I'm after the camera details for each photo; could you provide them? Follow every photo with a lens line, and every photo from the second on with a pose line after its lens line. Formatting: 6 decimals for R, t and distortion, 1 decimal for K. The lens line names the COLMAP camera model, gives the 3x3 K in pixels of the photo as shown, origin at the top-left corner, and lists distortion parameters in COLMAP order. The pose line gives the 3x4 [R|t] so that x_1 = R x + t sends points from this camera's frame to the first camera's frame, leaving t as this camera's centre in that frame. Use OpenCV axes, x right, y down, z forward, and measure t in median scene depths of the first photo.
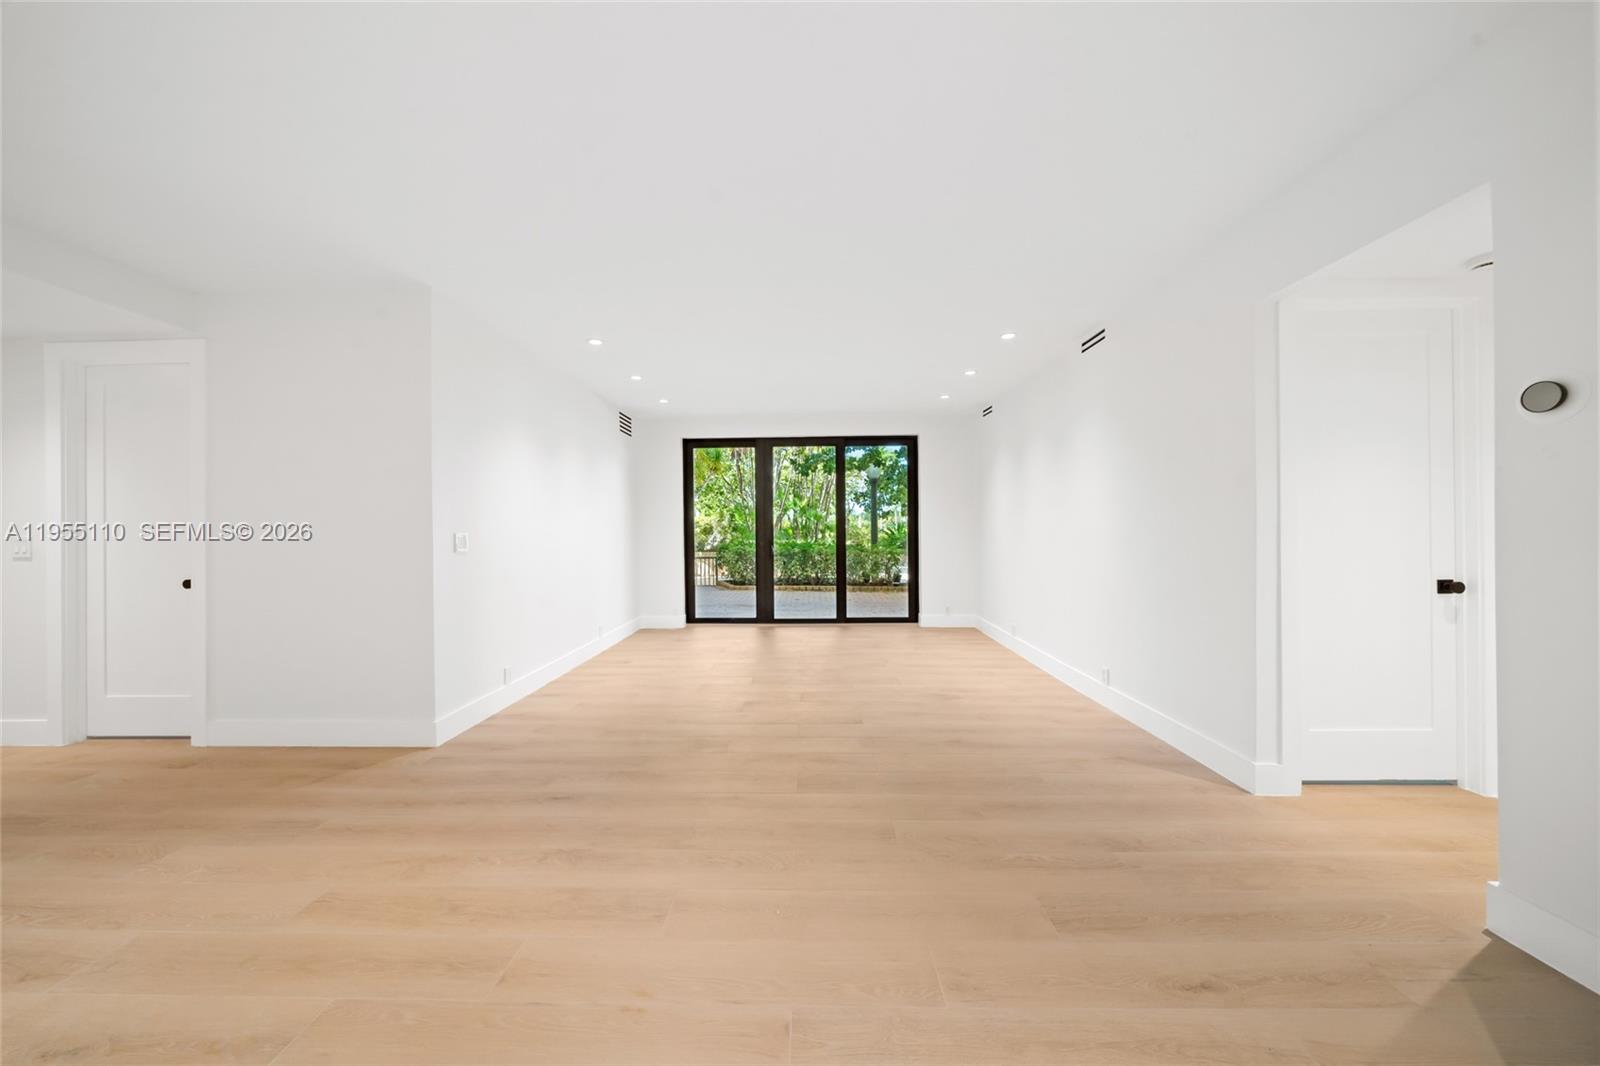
lens RADIAL K [[549.8, 0, 800.0], [0, 549.8, 530.5], [0, 0, 1]] dist [-0.002904, -0.000153]
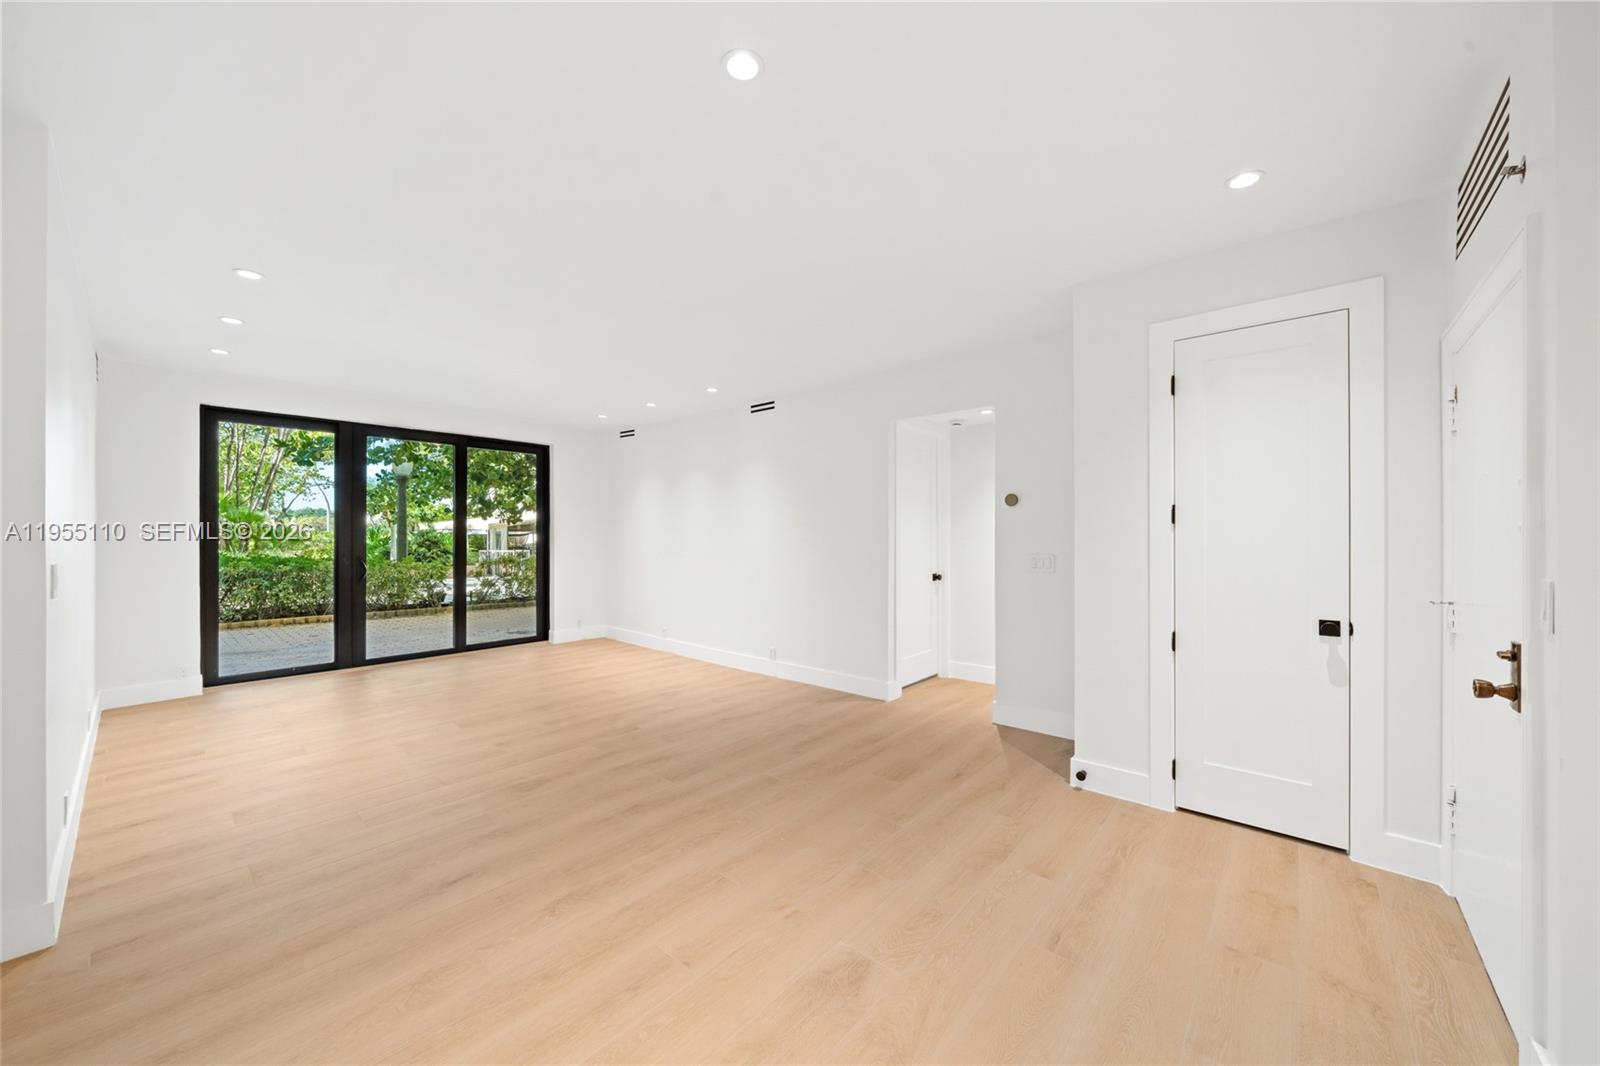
lens RADIAL K [[582.9, 0, 798.9], [0, 582.9, 530.9], [0, 0, 1]] dist [0.000297, 0.000221]
pose [[0.636760, 0.013808, 0.770938, -0.457687], [-0.006993, 0.999902, -0.012134, -0.021425], [-0.771030, 0.002335, 0.636795, 0.017703]]
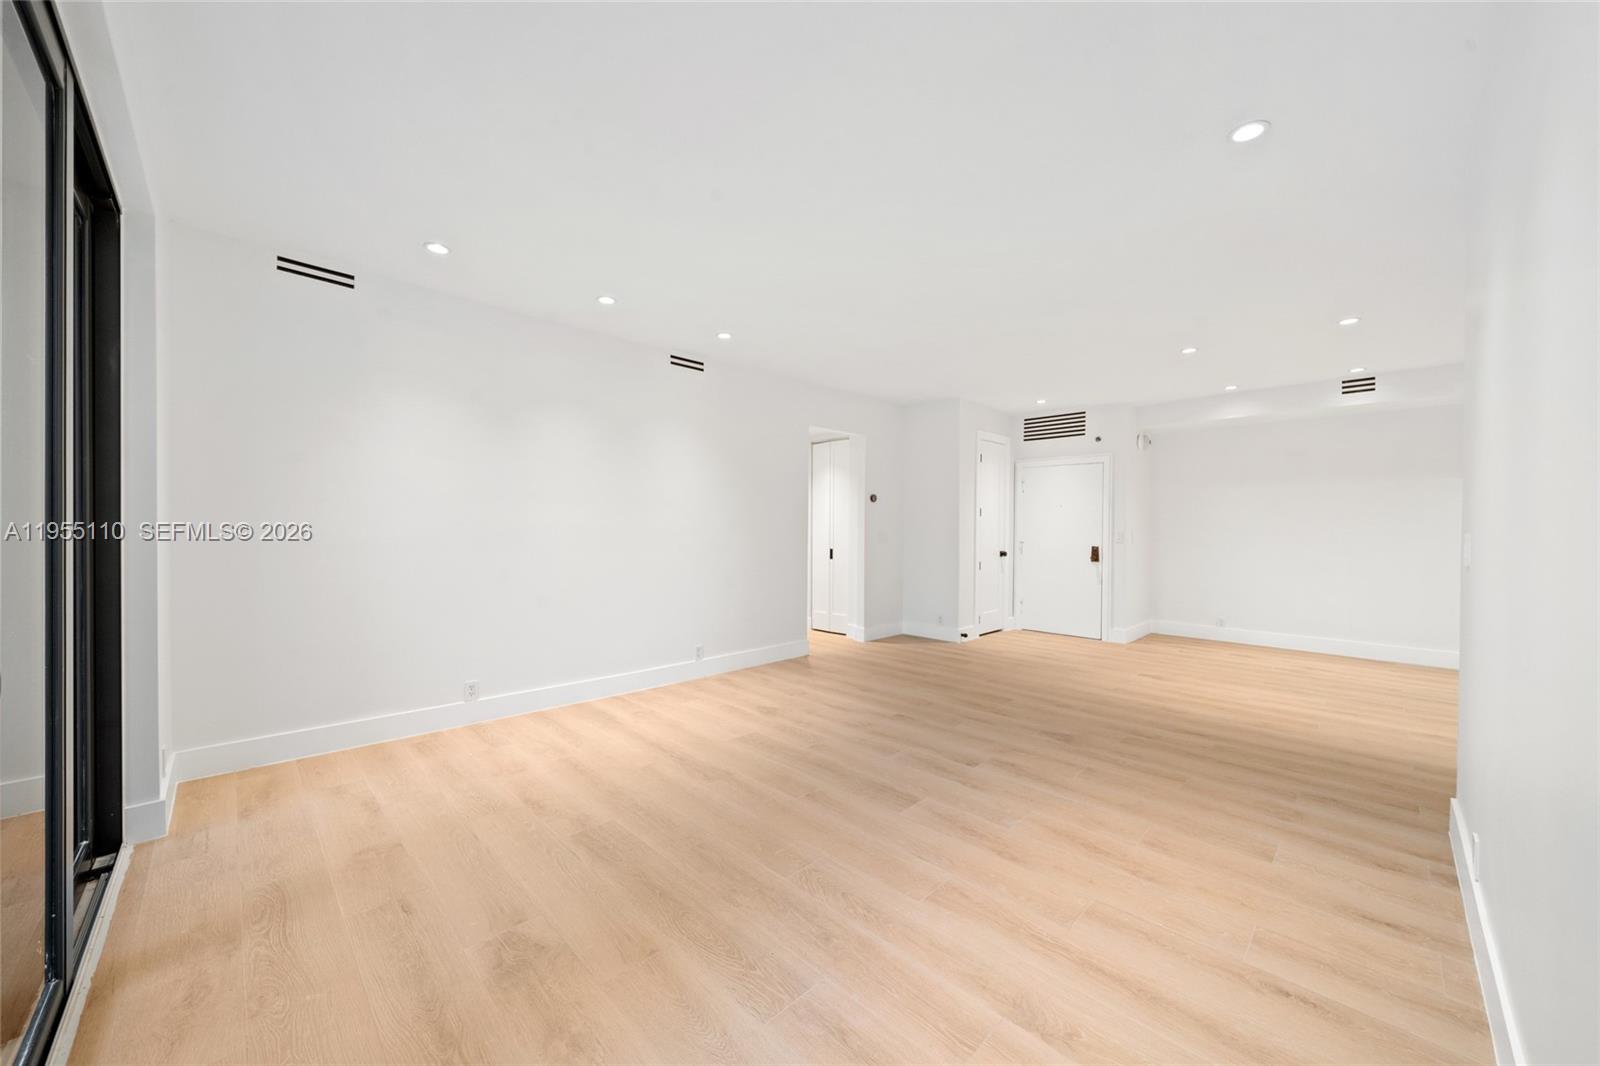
lens RADIAL K [[582.9, 0, 790.2], [0, 582.9, 532.3], [0, 0, 1]] dist [0.000297, 0.000221]
pose [[-0.716487, -0.001452, 0.697599, -0.409041], [-0.002131, 0.999998, -0.000108, 0.002215], [-0.697597, -0.001564, -0.716488, 1.535493]]
